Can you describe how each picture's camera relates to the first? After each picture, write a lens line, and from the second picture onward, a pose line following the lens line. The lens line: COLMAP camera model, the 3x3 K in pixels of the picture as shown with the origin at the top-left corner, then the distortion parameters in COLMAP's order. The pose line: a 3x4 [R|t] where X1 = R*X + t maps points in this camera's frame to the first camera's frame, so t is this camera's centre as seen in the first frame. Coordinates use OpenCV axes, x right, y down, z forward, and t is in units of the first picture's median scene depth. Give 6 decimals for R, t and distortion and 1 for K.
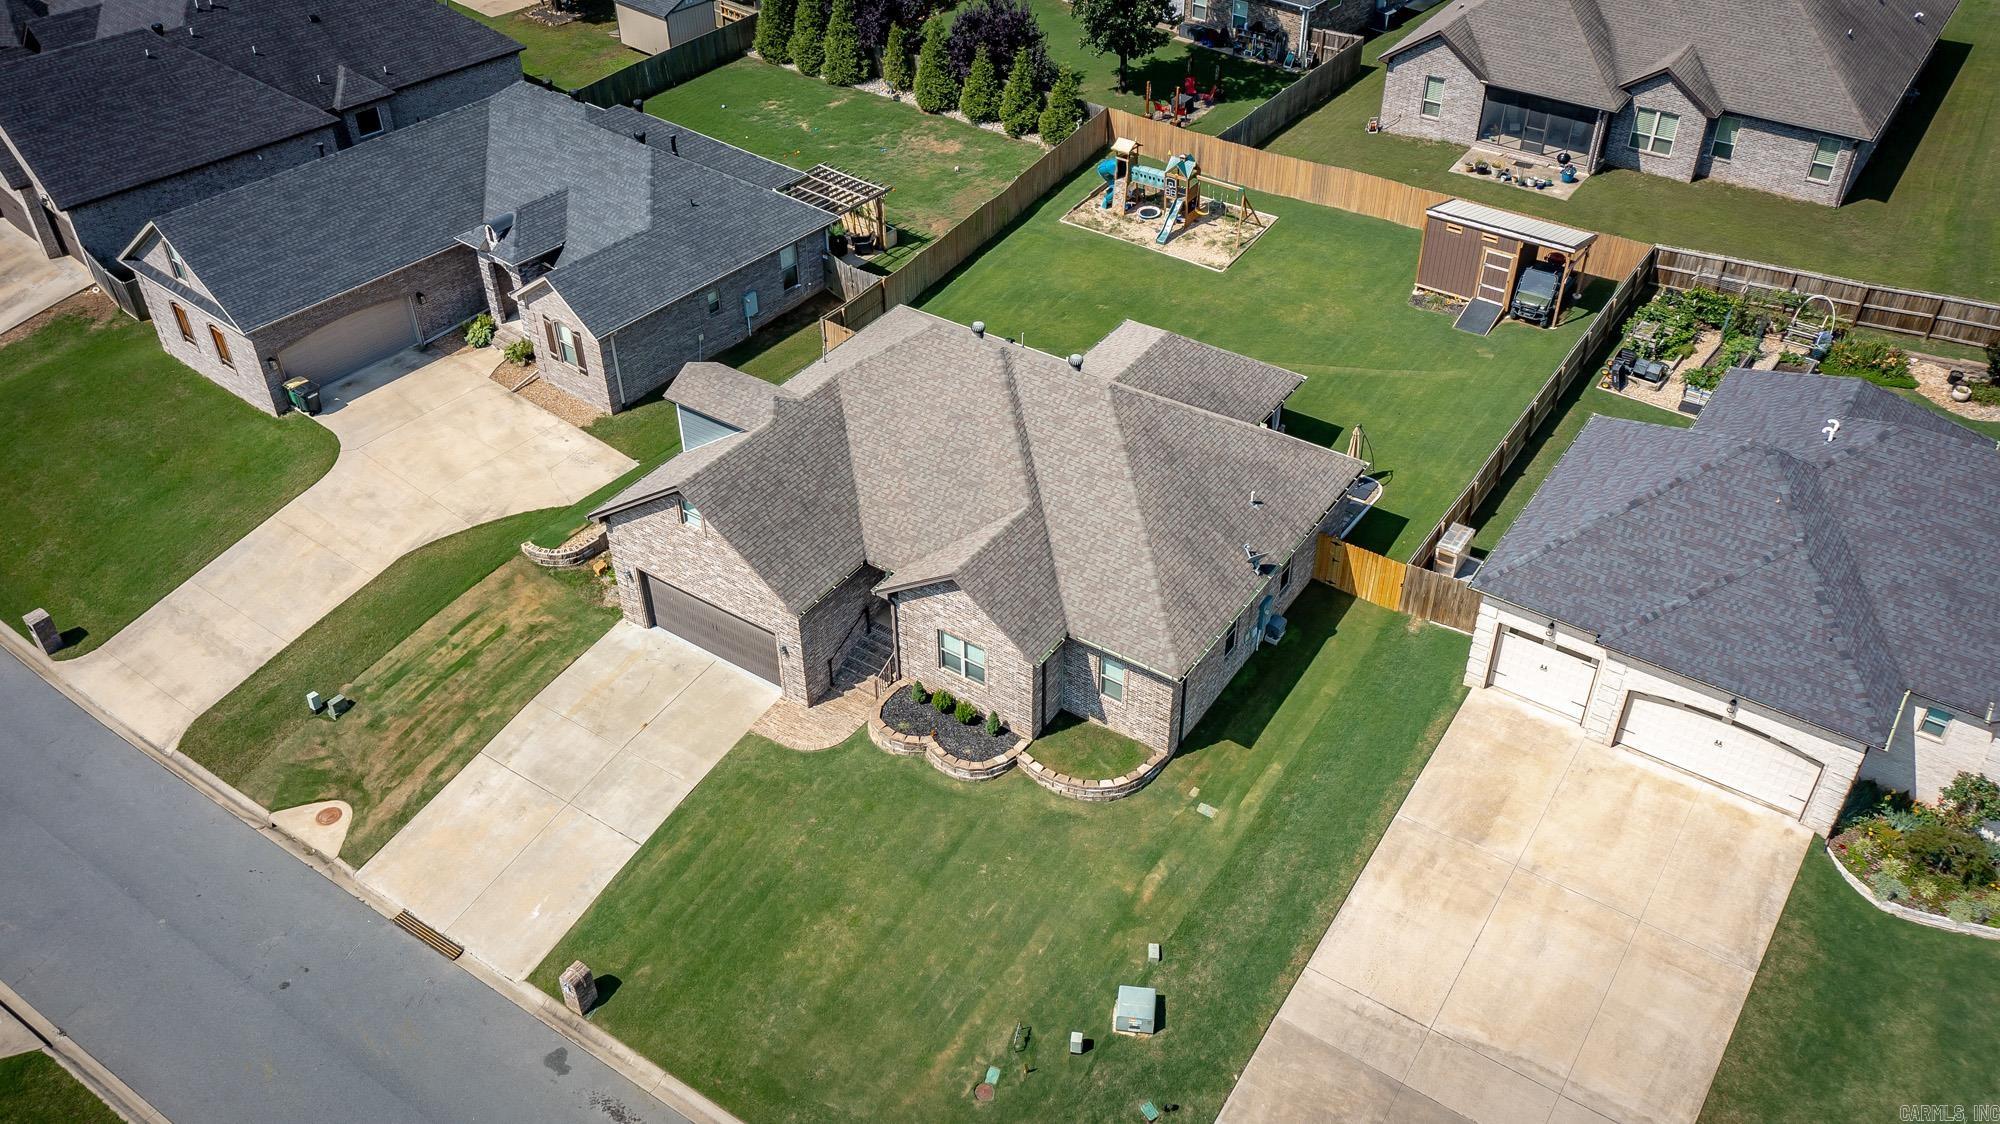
lens RADIAL K [[1614.6, 0, 1000.3], [0, 1614.6, 555.7], [0, 0, 1]] dist [0.010192, 0.010002]
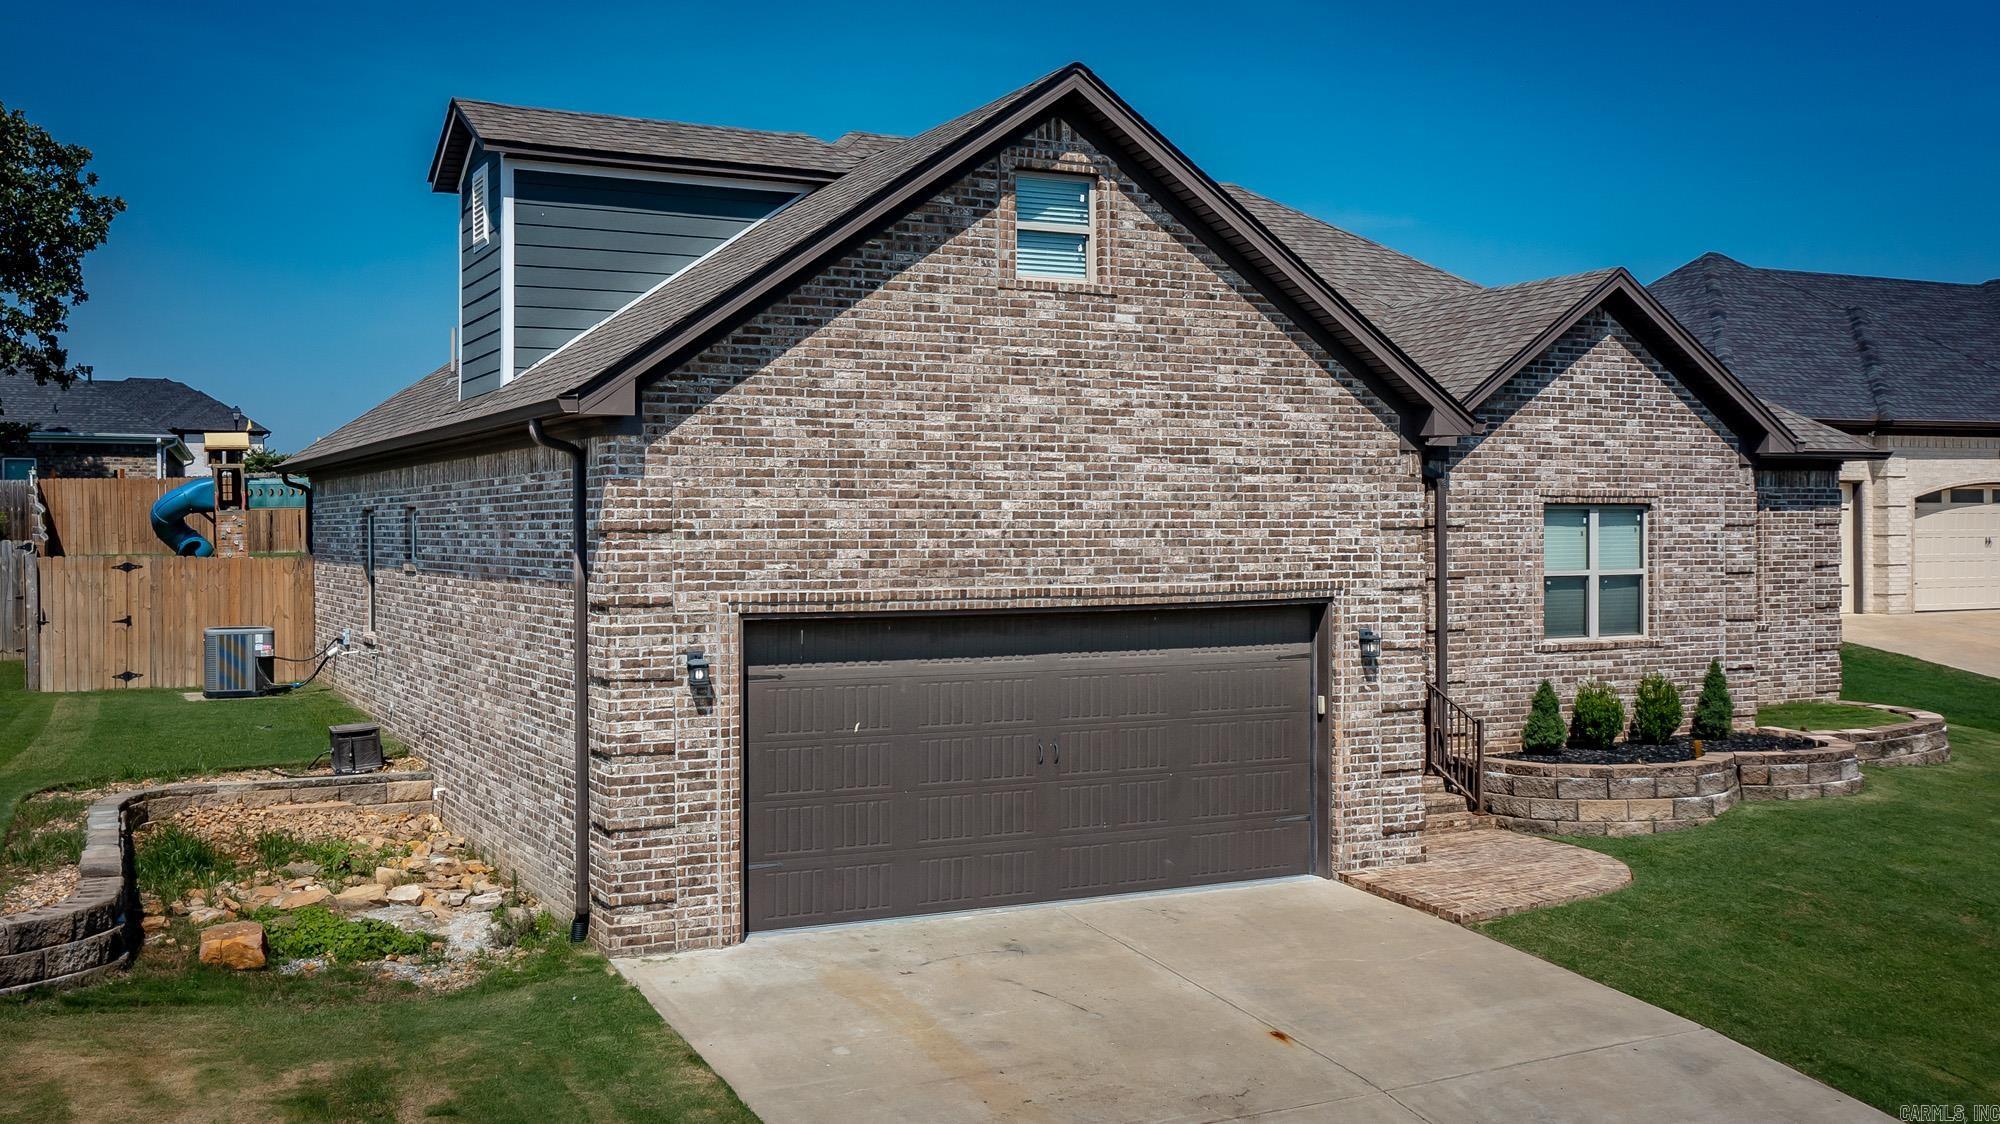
lens RADIAL K [[1887.0, 0, 959.4], [0, 1887.0, 537.1], [0, 0, 1]] dist [0.009421, 0.000000]
pose [[0.480107, 0.001931, 0.877208, -0.389110], [0.541384, 0.786179, -0.298037, 0.085818], [-0.690218, 0.617996, 0.376404, 0.727042]]
